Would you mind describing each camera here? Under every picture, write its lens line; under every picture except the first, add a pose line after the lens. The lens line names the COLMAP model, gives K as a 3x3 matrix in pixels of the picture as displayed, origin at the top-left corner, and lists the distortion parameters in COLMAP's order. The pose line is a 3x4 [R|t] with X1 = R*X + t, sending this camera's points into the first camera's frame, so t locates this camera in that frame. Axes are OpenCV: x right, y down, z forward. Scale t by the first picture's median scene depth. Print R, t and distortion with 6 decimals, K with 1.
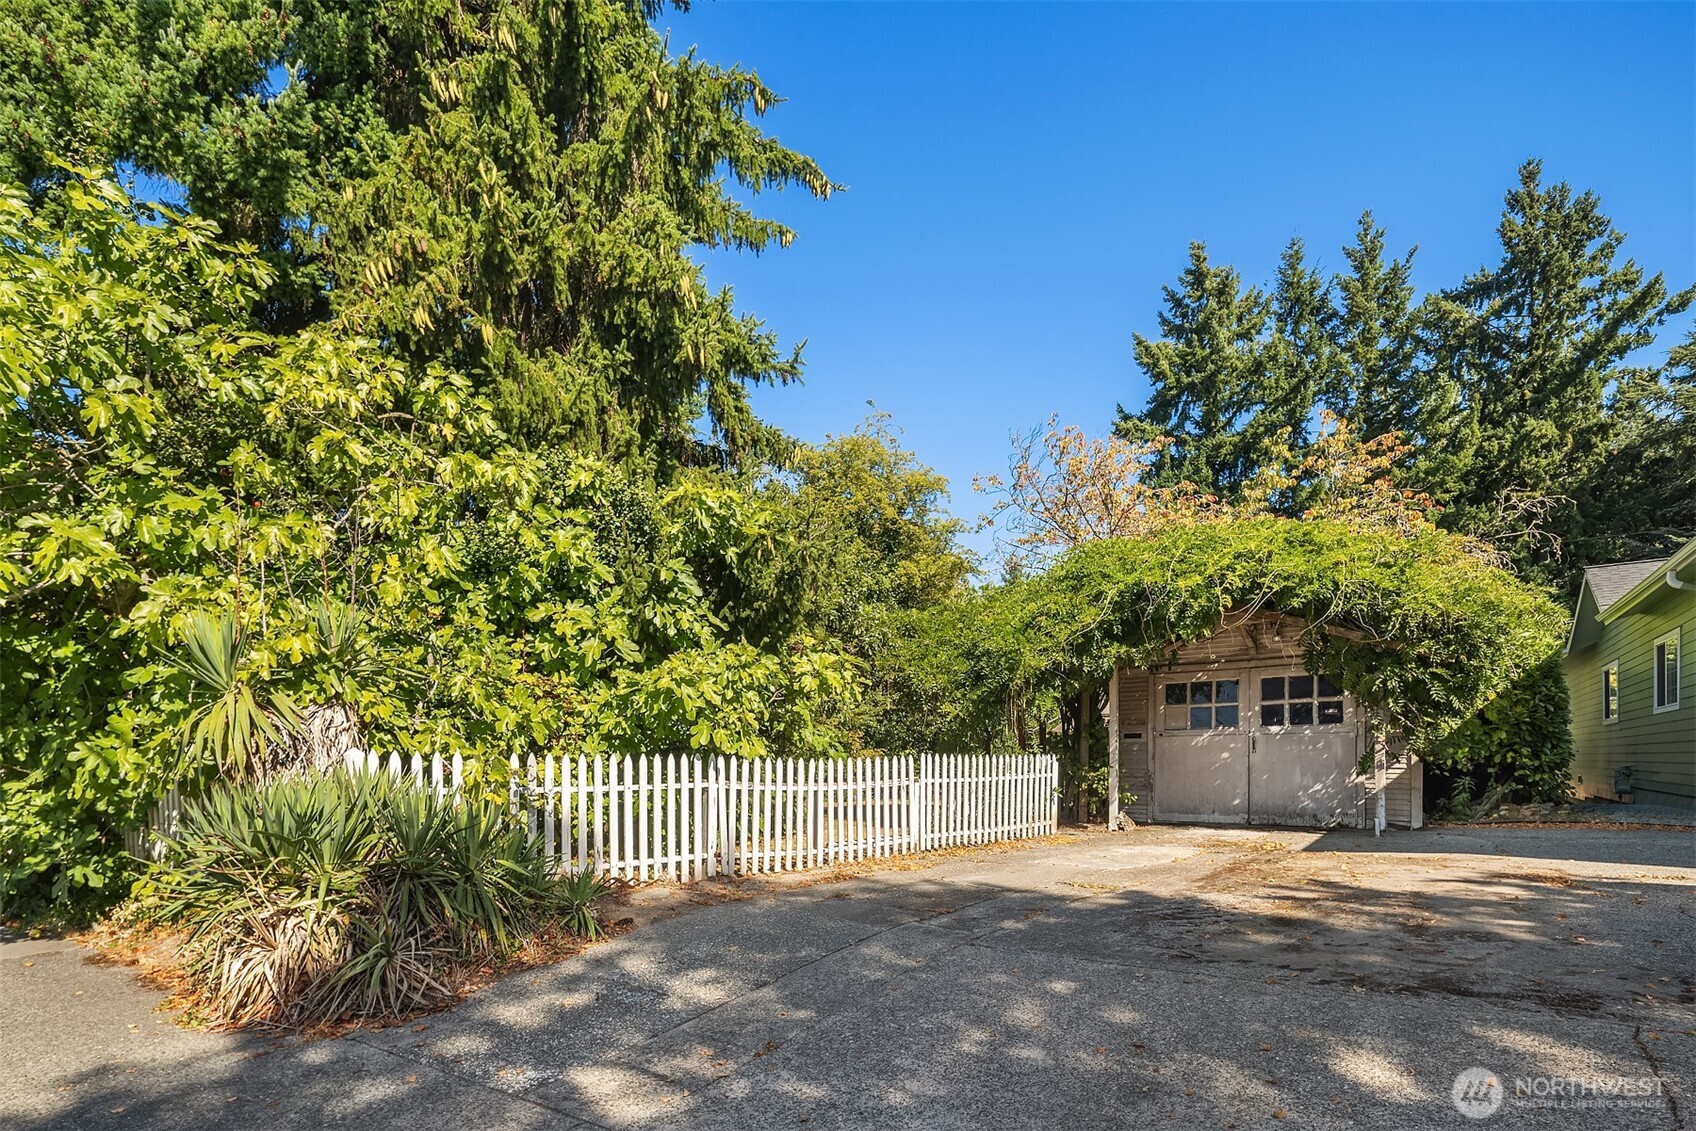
lens RADIAL K [[821.8, 0, 847.5], [0, 821.8, 592.8], [0, 0, 1]] dist [-0.001986, -0.001498]
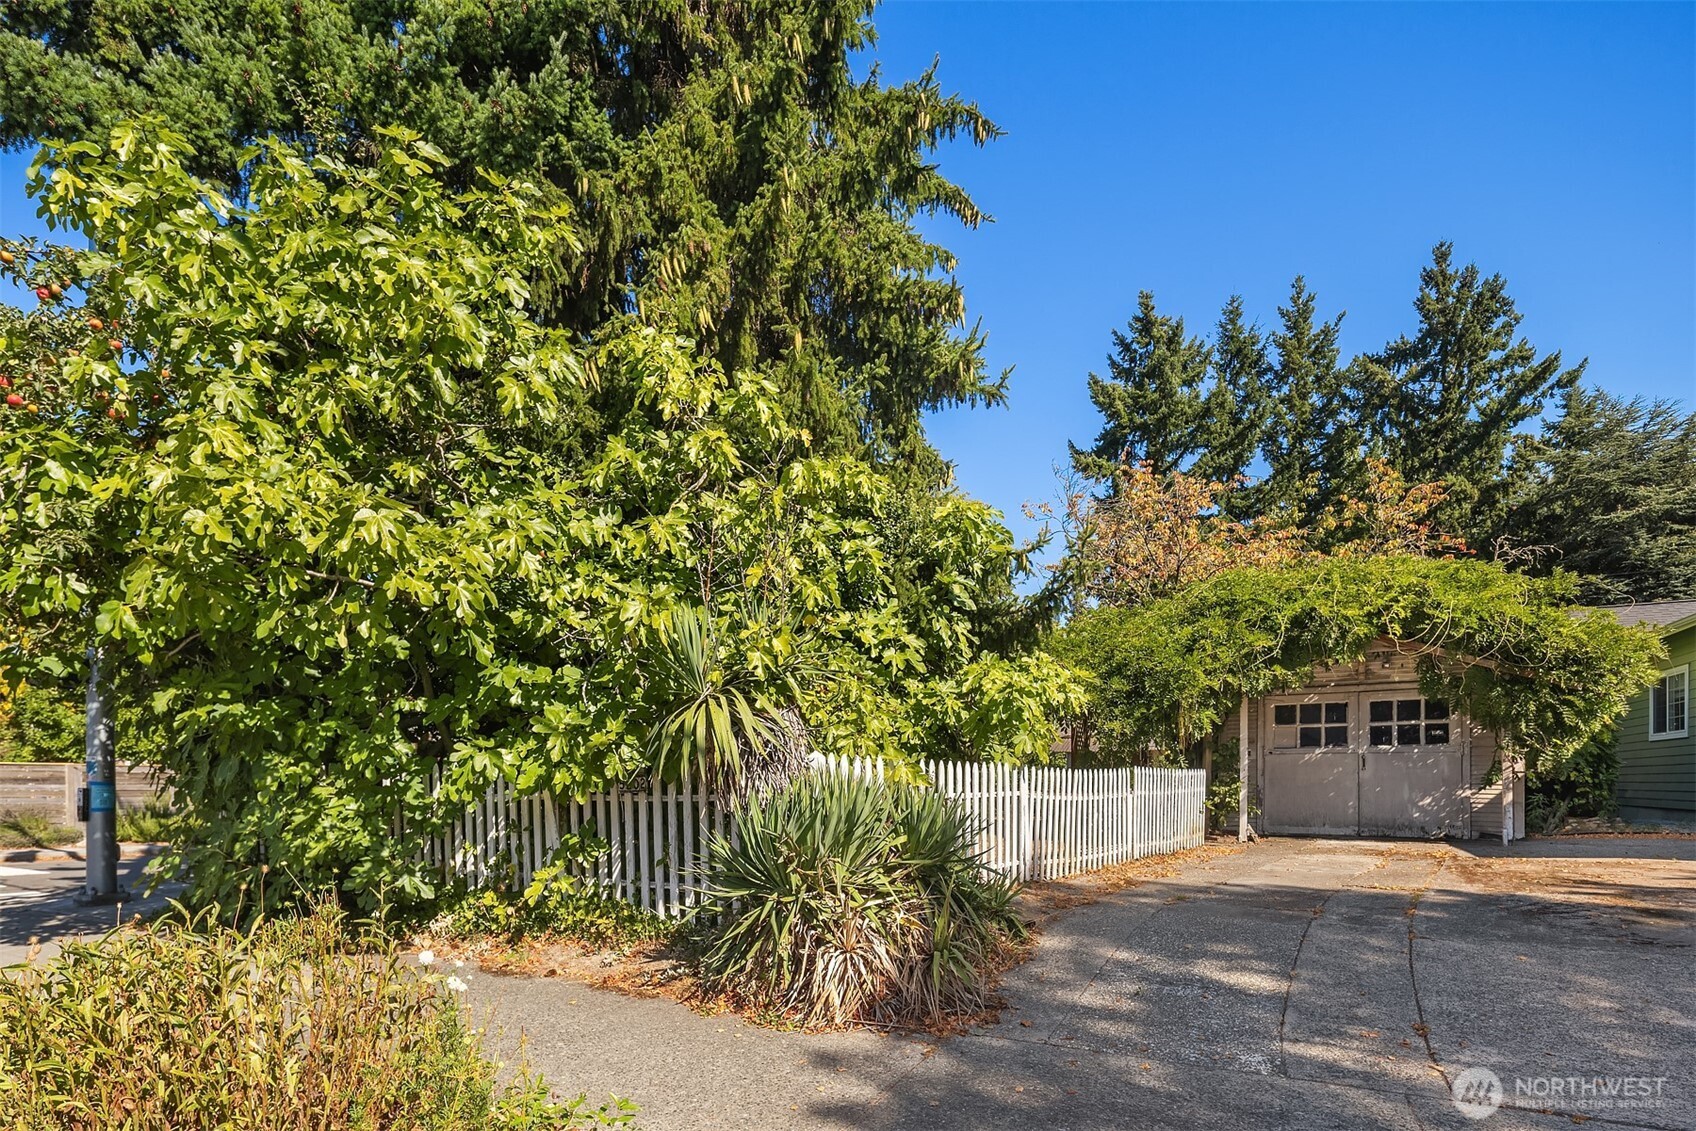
lens RADIAL K [[818.8, 0, 846.9], [0, 818.8, 603.8], [0, 0, 1]] dist [0.000061, 0.000584]
pose [[0.991779, 0.033157, 0.123591, -0.101149], [-0.031762, 0.999408, -0.013241, 0.003316], [-0.123957, 0.009207, 0.992245, 0.001642]]
